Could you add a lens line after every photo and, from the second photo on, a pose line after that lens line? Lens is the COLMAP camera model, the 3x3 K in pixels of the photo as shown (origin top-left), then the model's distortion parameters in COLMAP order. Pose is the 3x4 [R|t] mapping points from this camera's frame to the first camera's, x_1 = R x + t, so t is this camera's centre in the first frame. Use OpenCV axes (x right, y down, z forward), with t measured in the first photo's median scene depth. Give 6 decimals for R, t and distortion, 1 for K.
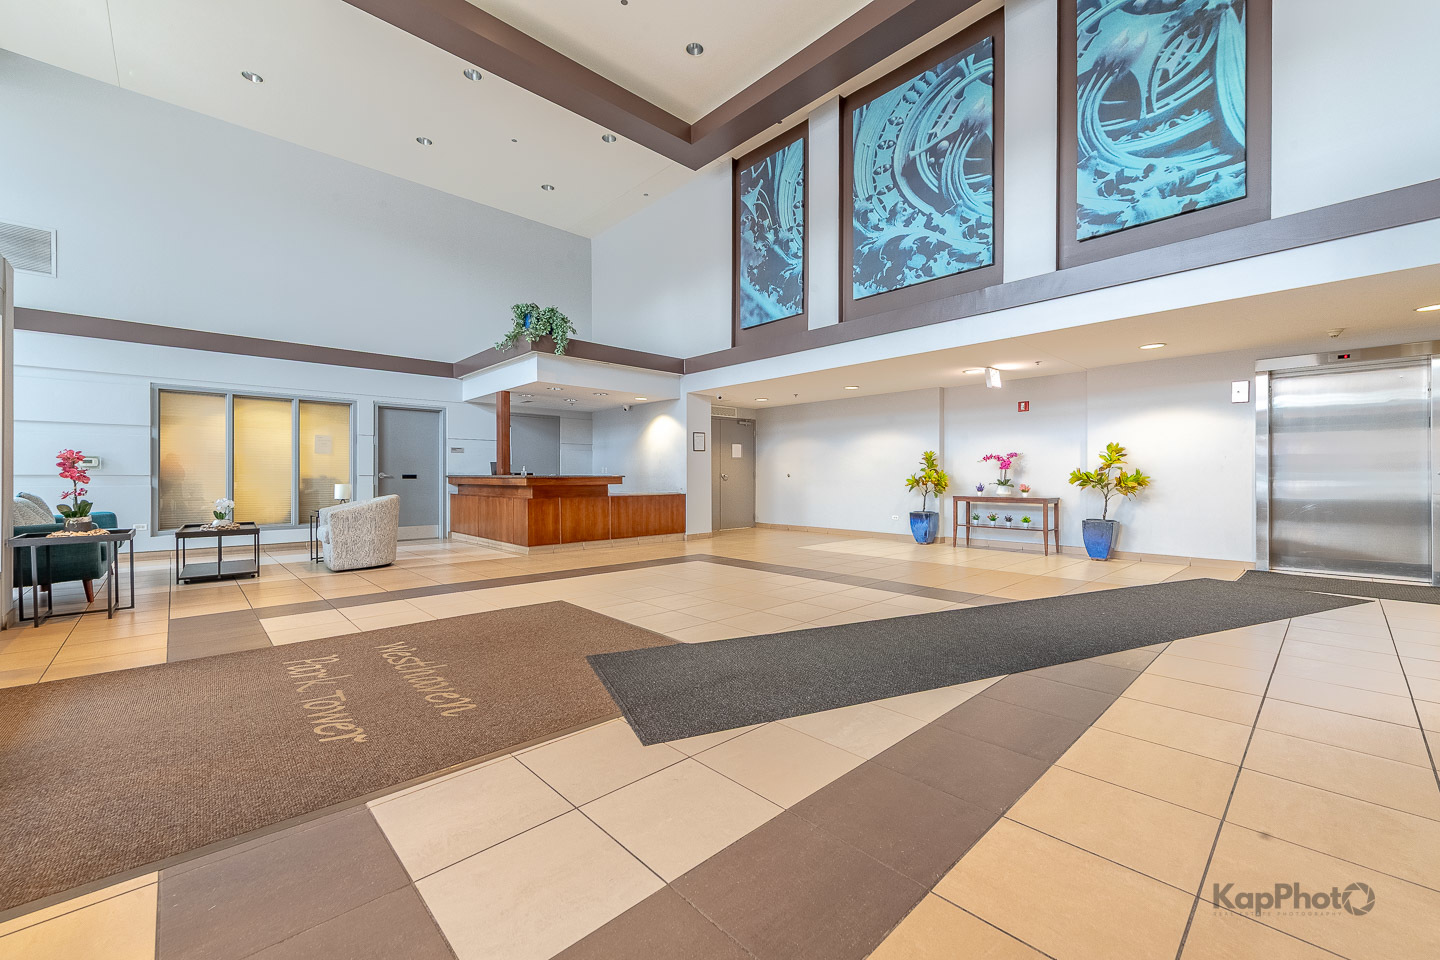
lens RADIAL K [[576.6, 0, 716.8], [0, 576.6, 490.7], [0, 0, 1]] dist [0.002707, -0.000058]
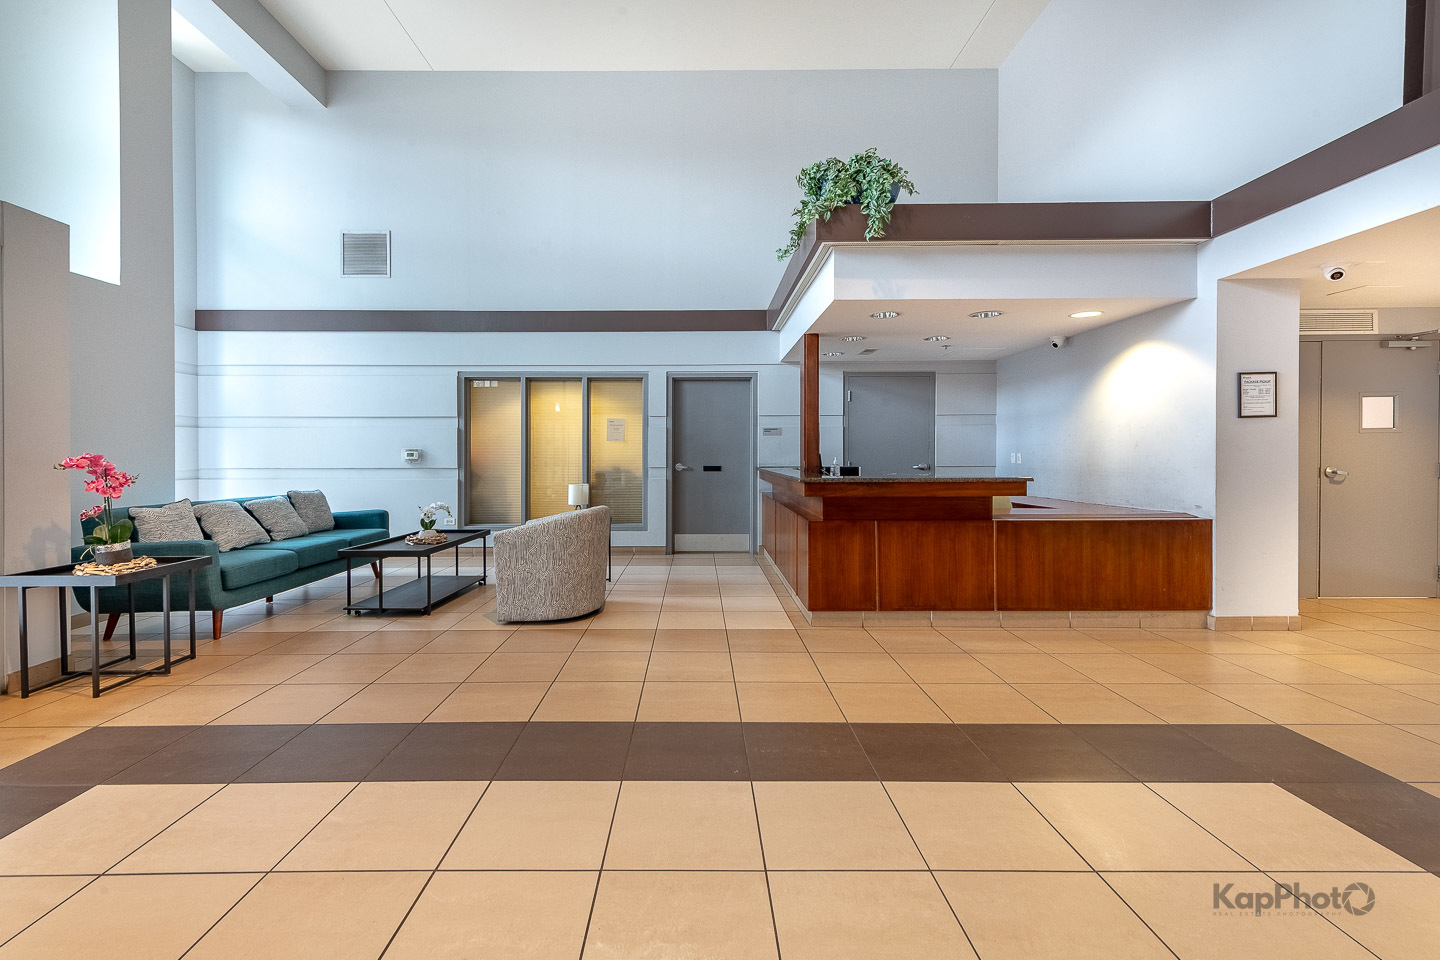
lens RADIAL K [[581.1, 0, 678.8], [0, 581.1, 457.7], [0, 0, 1]] dist [0.010372, -0.000313]
pose [[0.705730, 0.004800, -0.708465, -0.028140], [-0.016578, 0.999815, -0.009739, -0.032433], [0.708287, 0.018618, 0.705679, 0.461106]]
